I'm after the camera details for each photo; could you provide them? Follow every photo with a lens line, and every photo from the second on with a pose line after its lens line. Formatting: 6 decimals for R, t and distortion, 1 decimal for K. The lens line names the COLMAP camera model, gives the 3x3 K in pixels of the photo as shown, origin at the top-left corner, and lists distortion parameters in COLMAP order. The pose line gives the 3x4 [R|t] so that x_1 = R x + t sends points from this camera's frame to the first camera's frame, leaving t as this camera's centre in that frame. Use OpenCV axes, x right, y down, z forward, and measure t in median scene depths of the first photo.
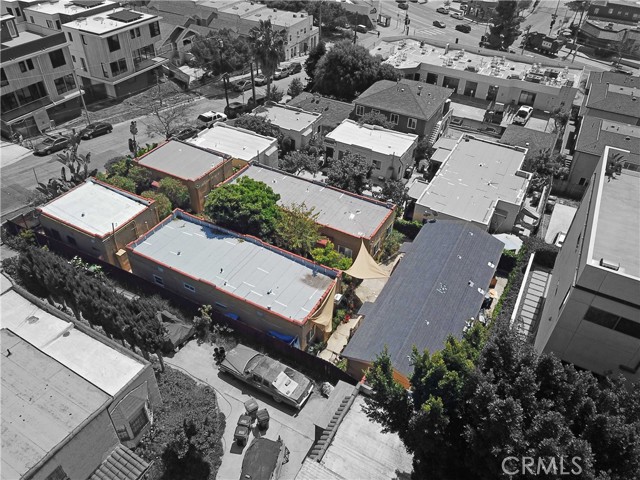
lens RADIAL K [[490.0, 0, 315.0], [0, 490.0, 225.2], [0, 0, 1]] dist [0.005904, 0.000450]
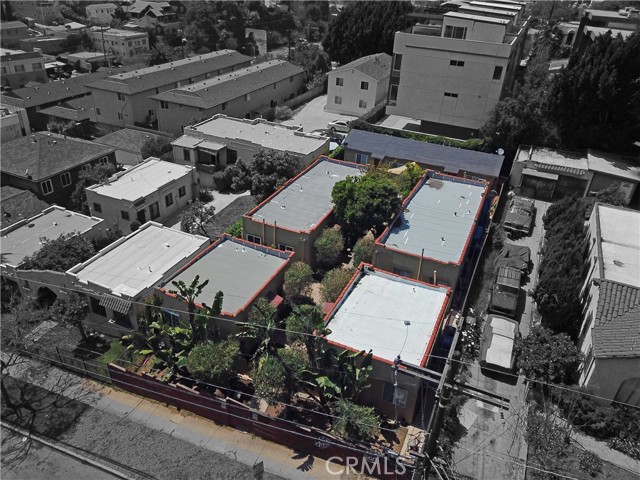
lens RADIAL K [[490.0, 0, 315.0], [0, 490.0, 225.2], [0, 0, 1]] dist [0.005904, 0.000450]
pose [[-0.073865, -0.502015, 0.861699, -1.015387], [0.568892, 0.688469, 0.449858, -0.506717], [-0.819088, 0.523442, 0.234739, 0.914182]]
